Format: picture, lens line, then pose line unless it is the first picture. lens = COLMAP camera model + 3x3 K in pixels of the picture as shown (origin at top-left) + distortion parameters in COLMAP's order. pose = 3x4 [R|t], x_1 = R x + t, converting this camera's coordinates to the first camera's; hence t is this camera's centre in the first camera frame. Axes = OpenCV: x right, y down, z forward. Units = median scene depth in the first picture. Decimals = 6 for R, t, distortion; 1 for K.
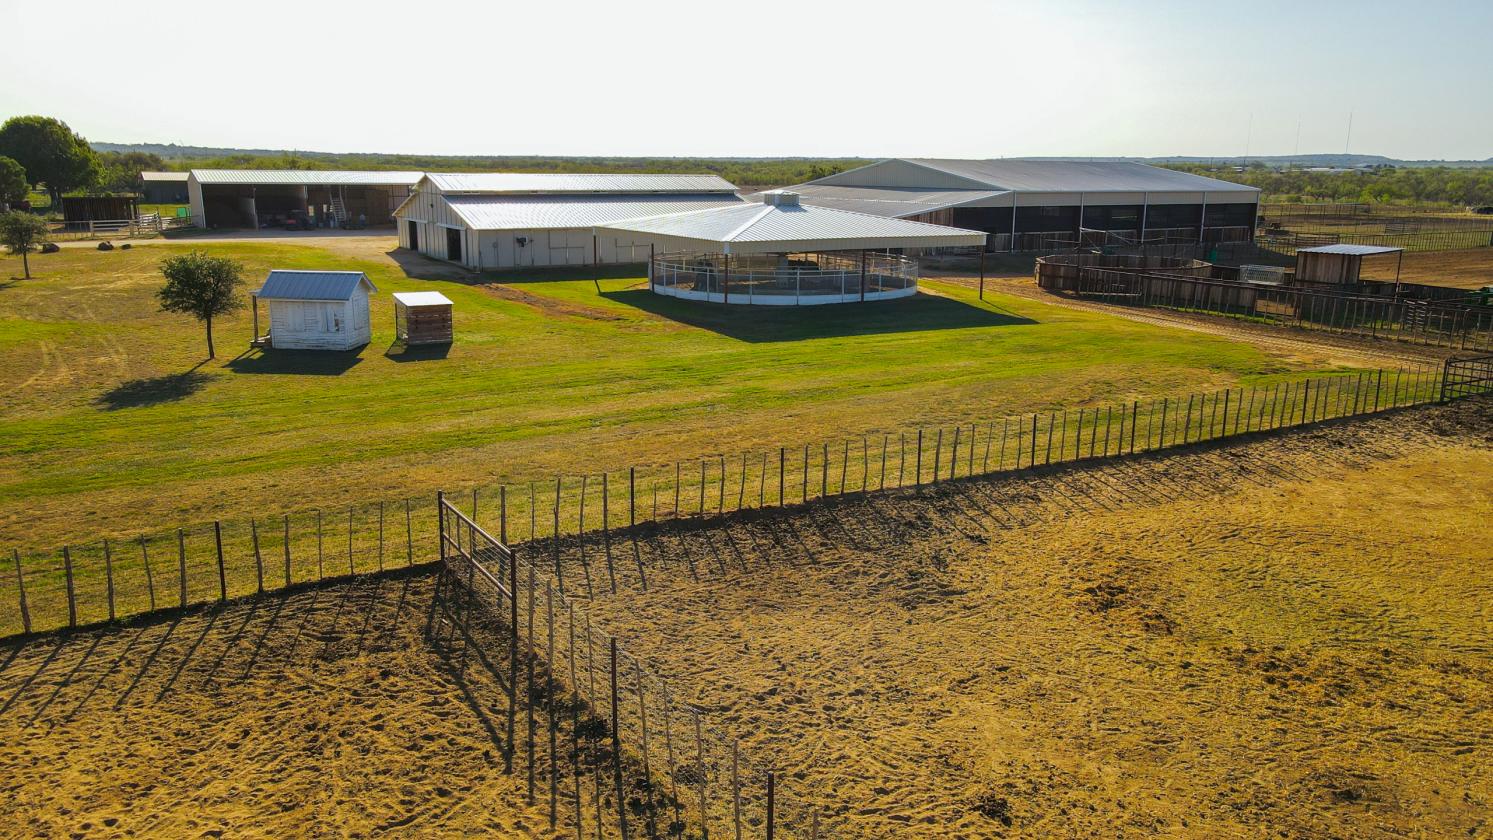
lens RADIAL K [[1102.9, 0, 746.5], [0, 1102.9, 420.0], [0, 0, 1]] dist [0.012237, 0.013650]
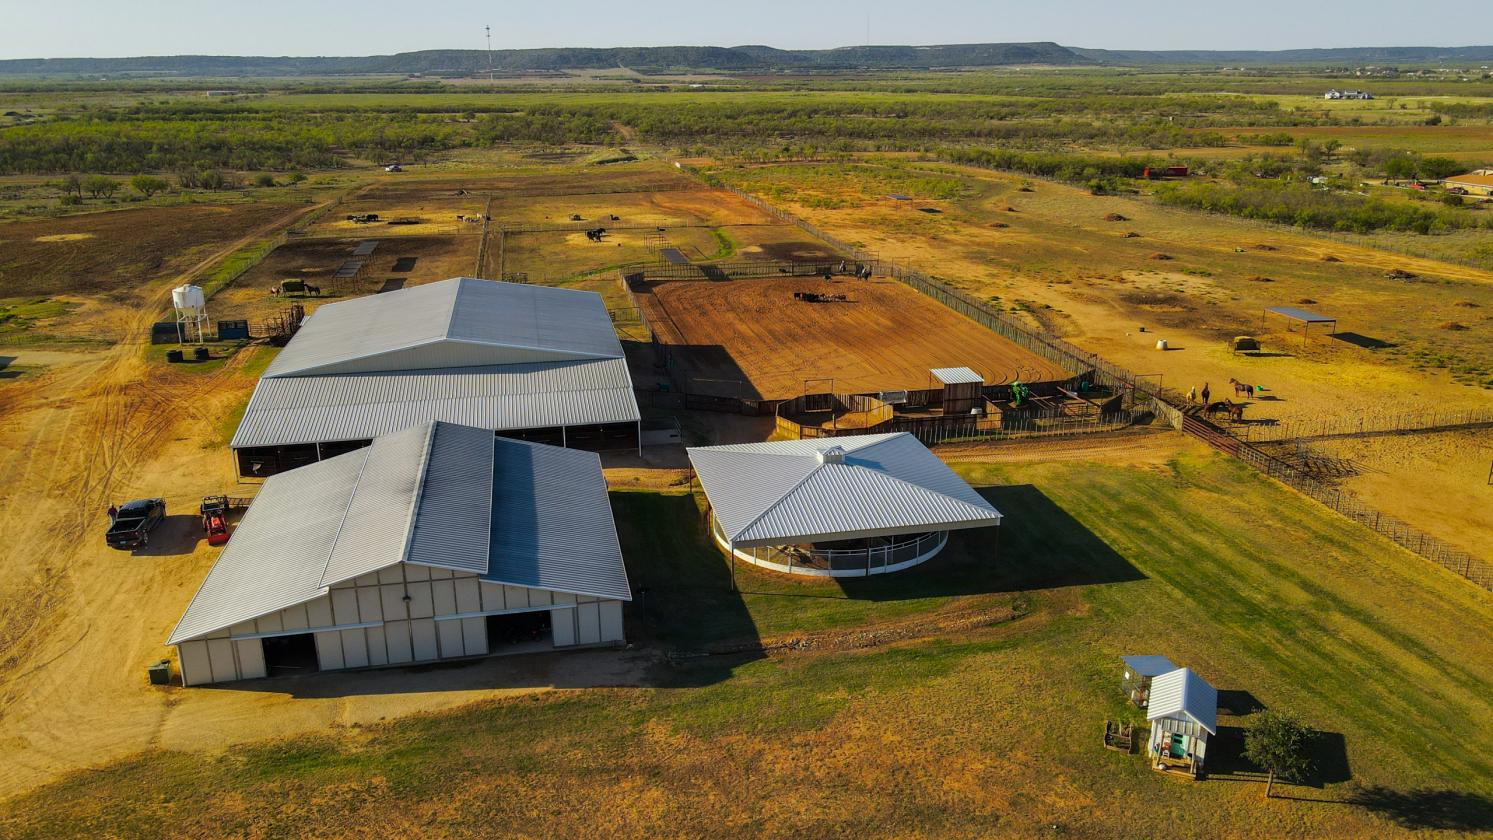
lens RADIAL K [[1102.9, 0, 746.5], [0, 1102.9, 420.0], [0, 0, 1]] dist [0.012237, 0.013650]
pose [[0.316042, -0.293685, 0.902146, -1.070762], [0.218550, 0.947846, 0.231999, -0.542962], [-0.923230, 0.123842, 0.363744, 0.696730]]
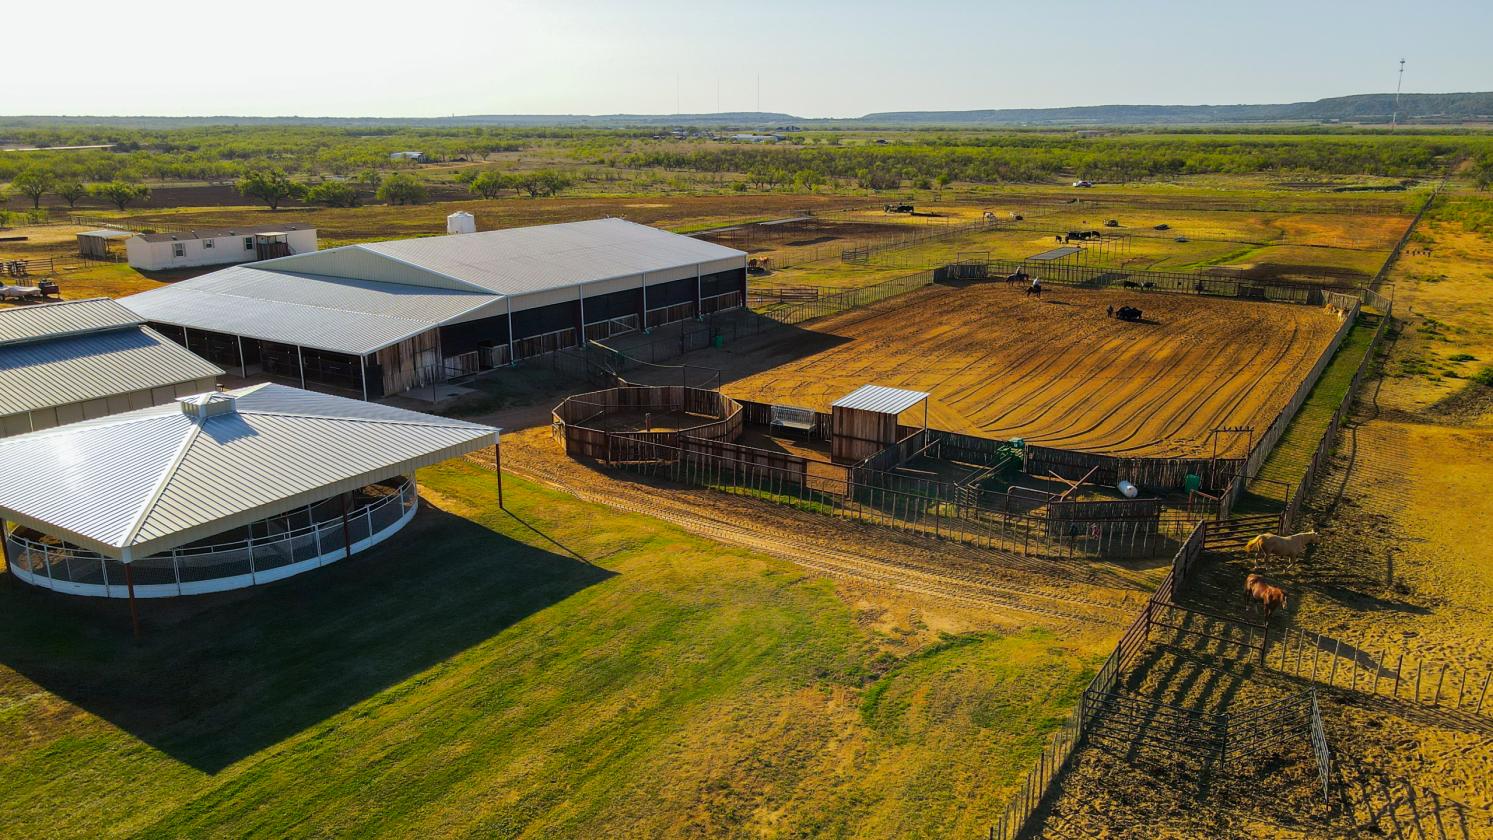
lens RADIAL K [[1102.9, 0, 746.5], [0, 1102.9, 420.0], [0, 0, 1]] dist [0.012237, 0.013650]
pose [[0.889210, -0.122441, 0.440810, 0.024910], [0.105352, 0.992428, 0.063142, -0.207041], [-0.445203, -0.009706, 0.895377, 0.207248]]
